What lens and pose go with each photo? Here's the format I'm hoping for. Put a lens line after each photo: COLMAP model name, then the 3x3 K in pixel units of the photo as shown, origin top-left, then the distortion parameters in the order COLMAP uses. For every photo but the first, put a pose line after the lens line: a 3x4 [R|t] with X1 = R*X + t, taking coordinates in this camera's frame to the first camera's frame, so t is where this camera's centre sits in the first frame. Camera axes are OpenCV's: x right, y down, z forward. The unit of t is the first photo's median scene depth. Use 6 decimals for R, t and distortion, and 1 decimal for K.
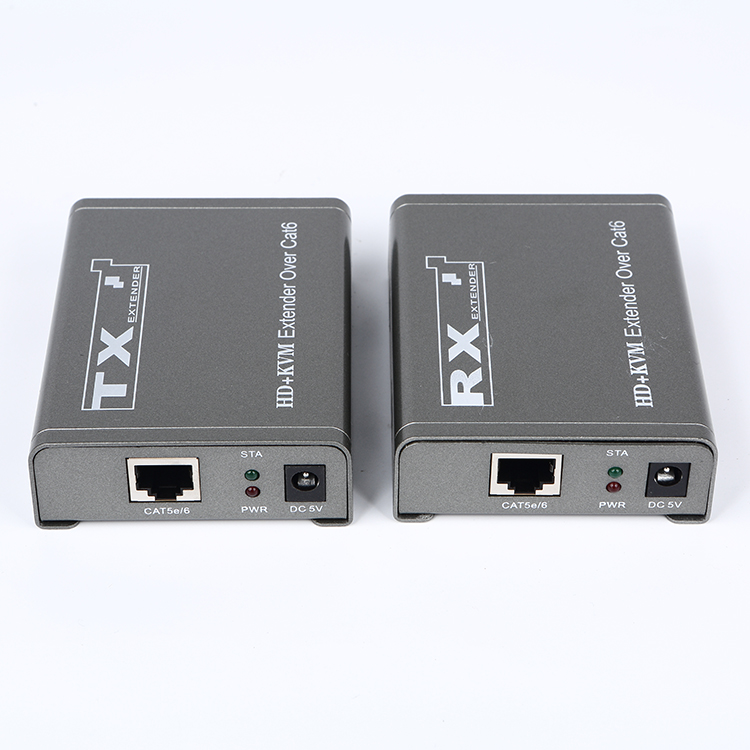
lens RADIAL K [[2413.2, 0, 375.0], [0, 2413.2, 375.0], [0, 0, 1]] dist [0.841194, 2.032789]
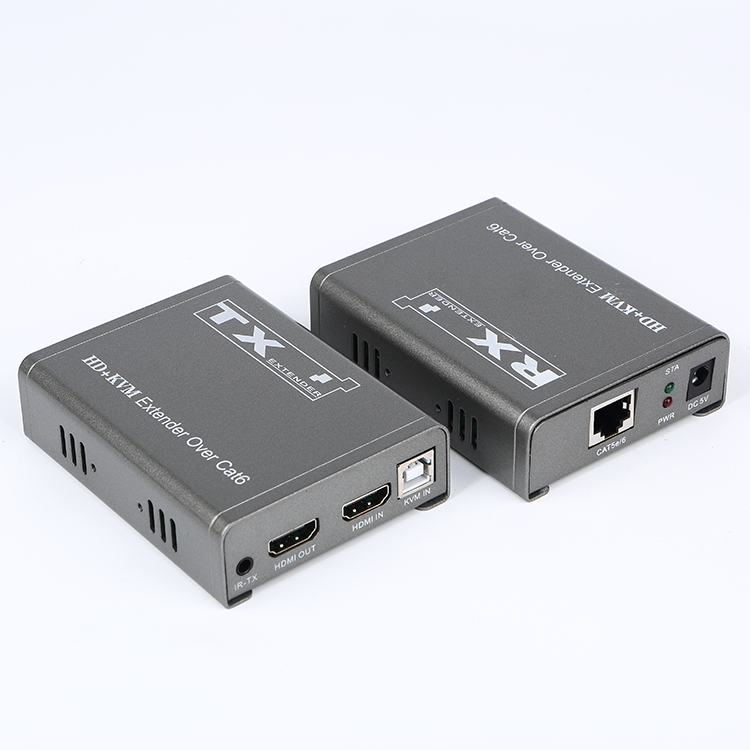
lens RADIAL K [[2413.2, 0, 375.0], [0, 2413.2, 375.0], [0, 0, 1]] dist [0.841194, 2.032789]
pose [[0.792779, -0.355017, 0.495444, -0.599802], [0.397078, 0.917519, 0.022081, -0.049002], [-0.462419, 0.179225, 0.868359, 0.028842]]
